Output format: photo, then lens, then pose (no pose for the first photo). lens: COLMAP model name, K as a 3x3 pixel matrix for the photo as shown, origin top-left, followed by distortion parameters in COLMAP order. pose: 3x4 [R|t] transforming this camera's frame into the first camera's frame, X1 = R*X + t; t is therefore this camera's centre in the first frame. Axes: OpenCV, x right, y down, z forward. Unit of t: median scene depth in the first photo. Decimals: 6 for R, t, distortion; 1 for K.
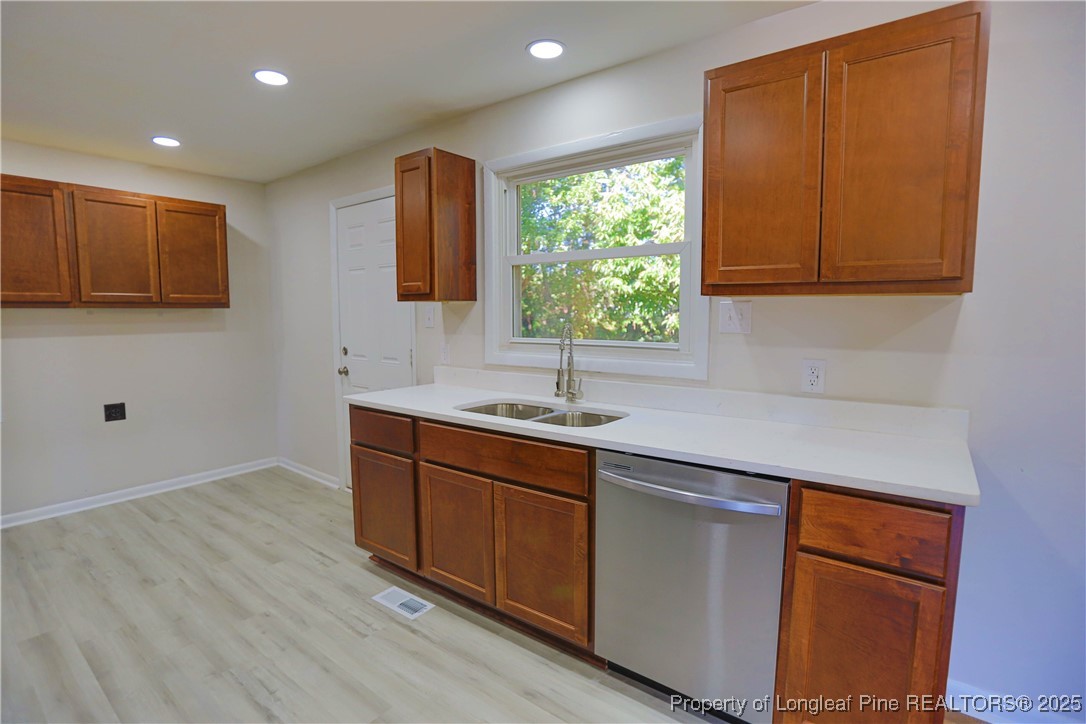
lens RADIAL K [[525.8, 0, 543.0], [0, 525.8, 362.0], [0, 0, 1]] dist [-0.089387, 0.038982]
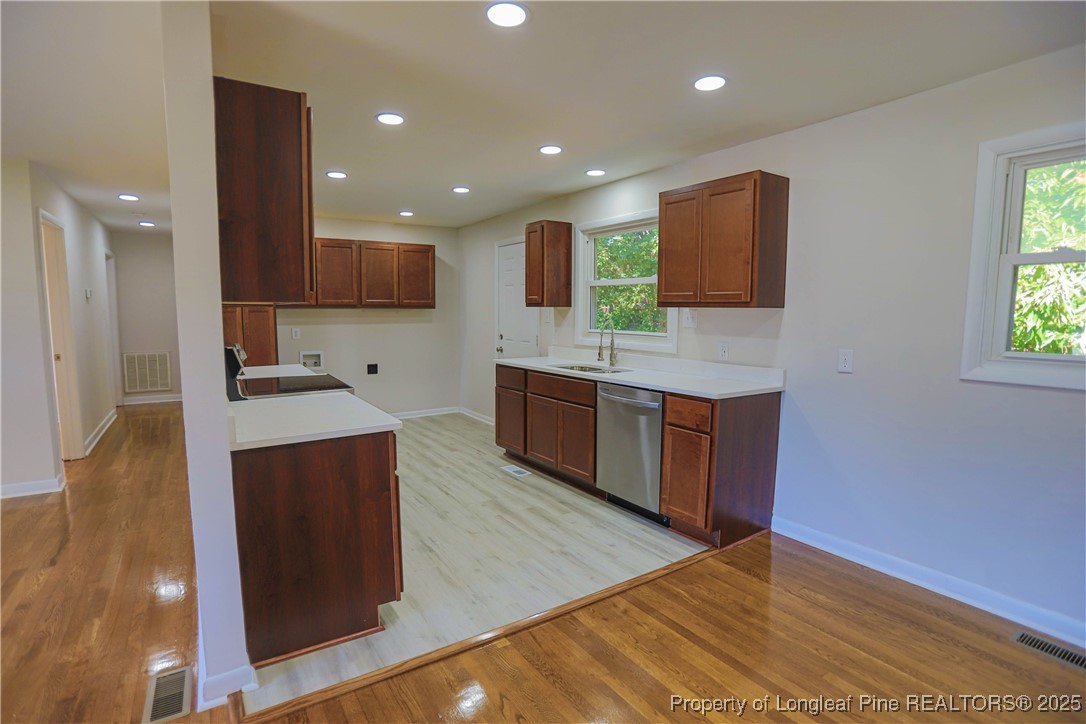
lens RADIAL K [[525.8, 0, 543.0], [0, 525.8, 362.0], [0, 0, 1]] dist [-0.089387, 0.038982]
pose [[0.945203, 0.039256, -0.324114, 0.369668], [-0.038672, 0.999218, 0.008245, 0.052743], [0.324184, 0.004741, 0.945982, -0.668662]]
